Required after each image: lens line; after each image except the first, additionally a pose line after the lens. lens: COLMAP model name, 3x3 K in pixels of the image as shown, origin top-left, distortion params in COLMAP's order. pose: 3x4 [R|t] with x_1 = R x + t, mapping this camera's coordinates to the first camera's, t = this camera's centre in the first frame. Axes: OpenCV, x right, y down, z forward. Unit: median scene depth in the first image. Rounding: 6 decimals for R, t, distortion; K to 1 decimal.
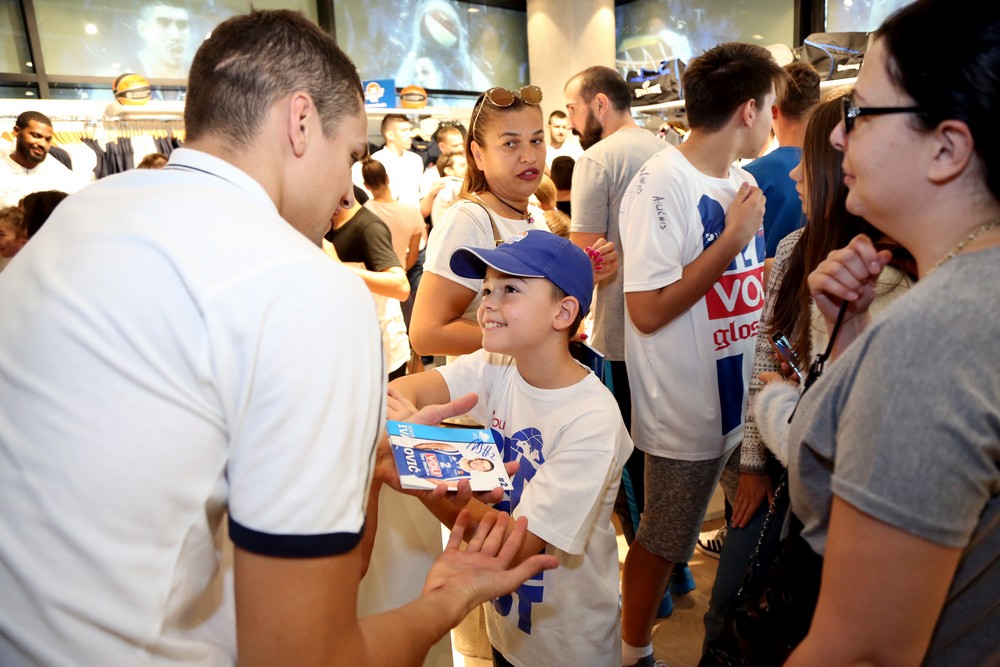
lens RADIAL K [[662.7, 0, 504.3], [0, 662.7, 337.9], [0, 0, 1]] dist [-0.125500, 0.061025]
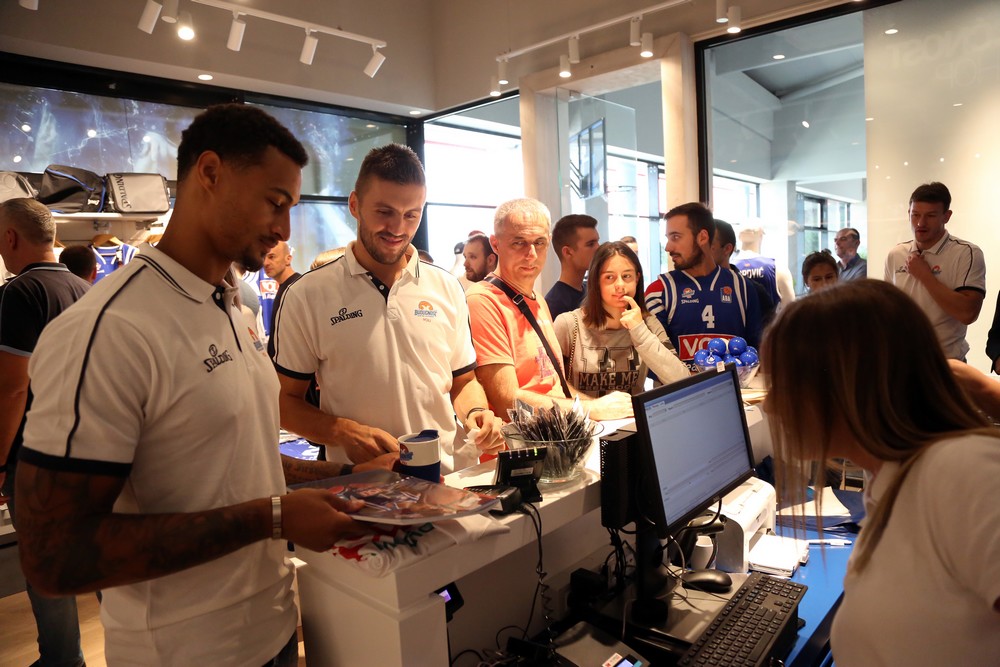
lens RADIAL K [[676.2, 0, 503.1], [0, 676.2, 334.1], [0, 0, 1]] dist [-0.125820, 0.071309]
pose [[-0.154971, -0.041369, 0.987053, -0.461818], [0.272607, 0.958541, 0.082974, -0.087551], [-0.949563, 0.281936, -0.137268, 0.408322]]
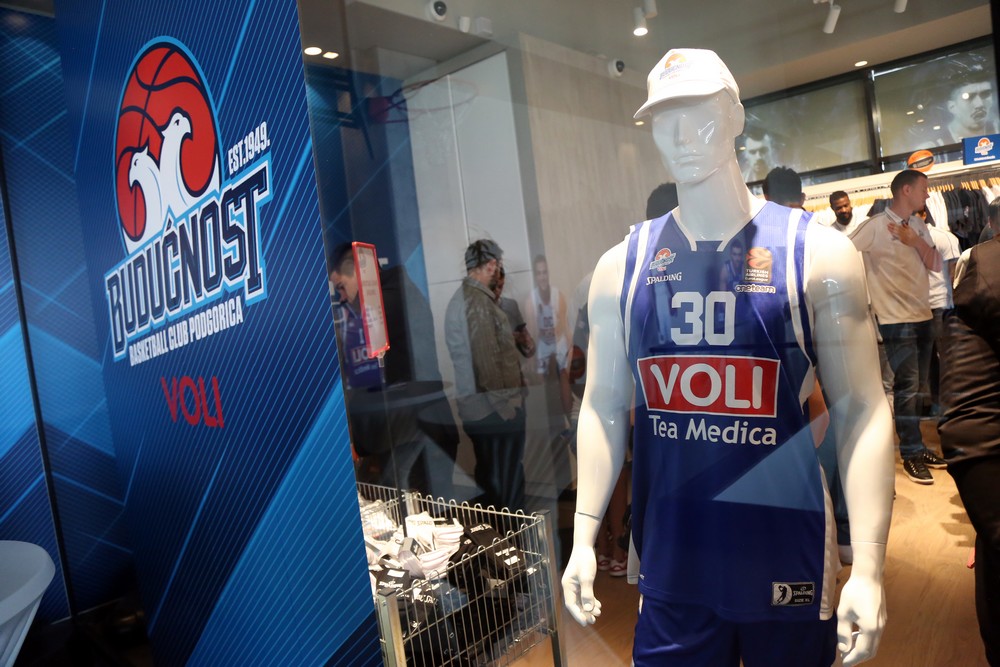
lens RADIAL K [[669.8, 0, 507.9], [0, 669.8, 329.9], [0, 0, 1]] dist [-0.123740, 0.064182]
pose [[0.189188, 0.081531, -0.978550, 0.478507], [-0.115388, 0.991488, 0.060301, 0.005078], [0.975138, 0.101505, 0.196986, -0.110226]]
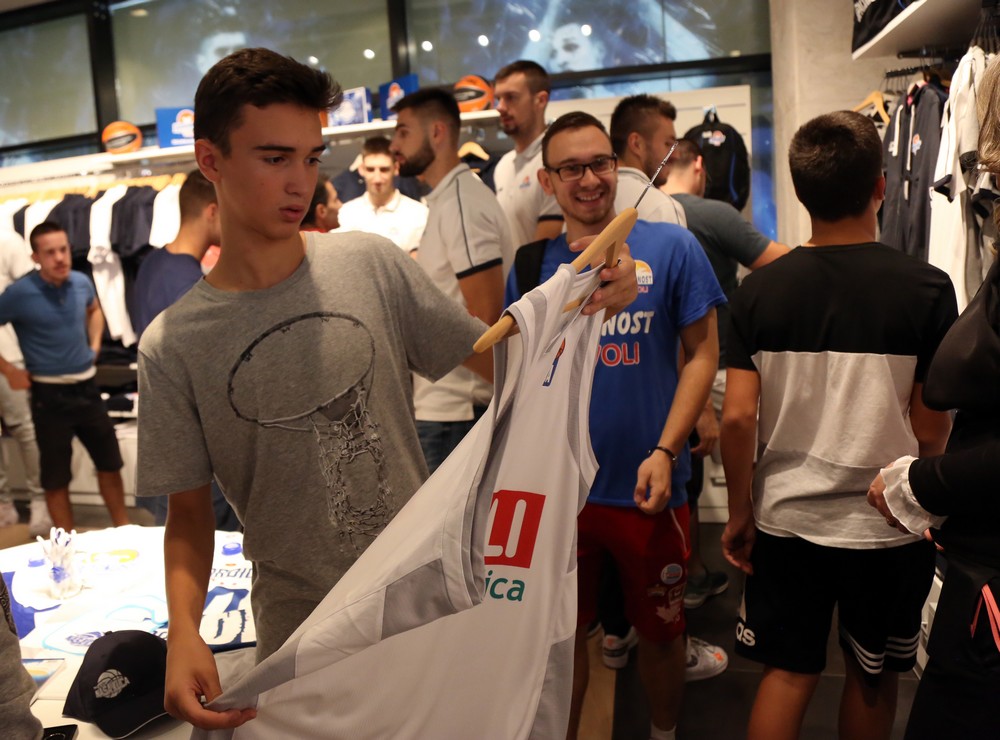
lens RADIAL K [[781.5, 0, 415.8], [0, 781.5, 349.6], [0, 0, 1]] dist [-0.130899, 0.053405]
pose [[0.595353, 0.115170, -0.795167, 0.423699], [-0.146440, 0.988650, 0.033552, -0.129085], [0.790007, 0.096469, 0.605461, 0.484051]]
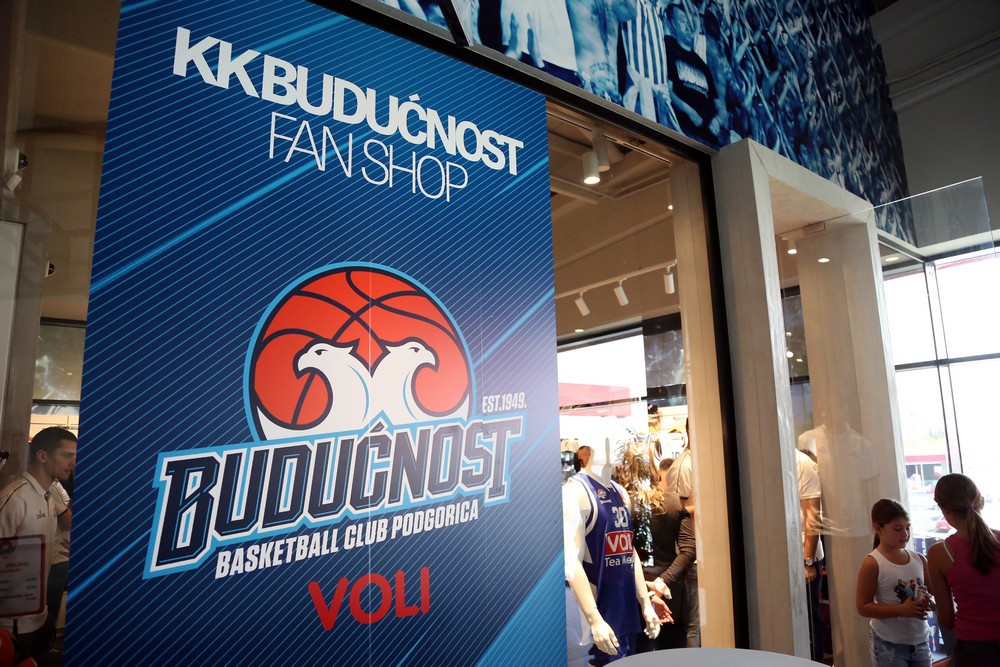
lens RADIAL K [[668.1, 0, 502.9], [0, 668.1, 336.4], [0, 0, 1]] dist [-0.126851, 0.066509]
pose [[0.999762, 0.021789, -0.000958, 0.190846], [-0.020370, 0.917146, -0.398029, 0.088665], [-0.007794, 0.397954, 0.917372, -0.568462]]
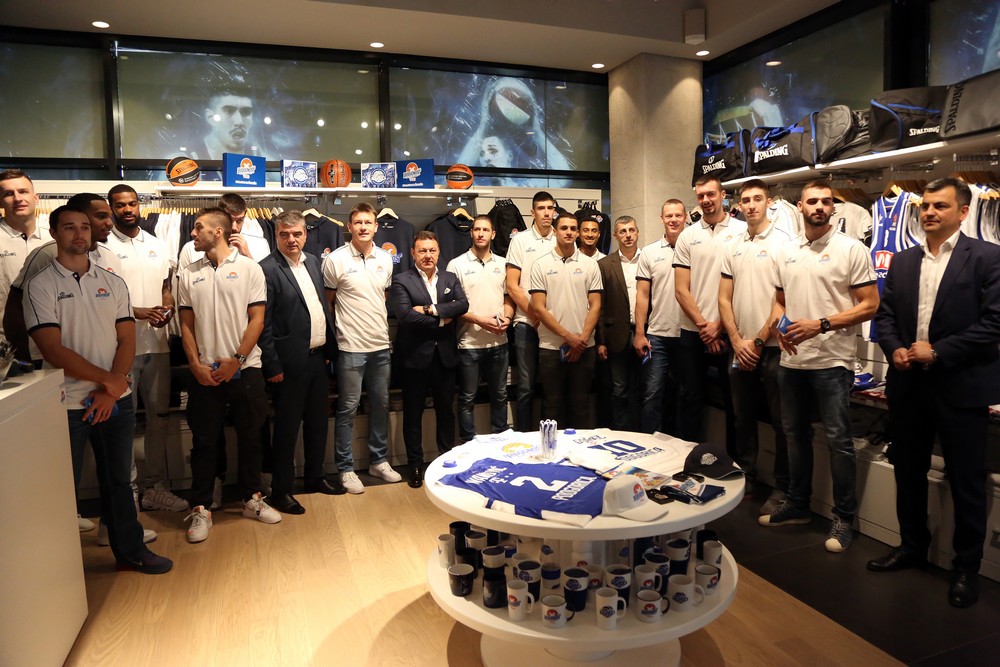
lens RADIAL K [[668.1, 0, 502.9], [0, 668.1, 336.4], [0, 0, 1]] dist [-0.126851, 0.066509]
pose [[0.950336, 0.061363, -0.305117, 0.222235], [-0.095965, 0.990377, -0.099722, -0.036590], [0.296061, 0.124050, 0.947079, 0.100731]]
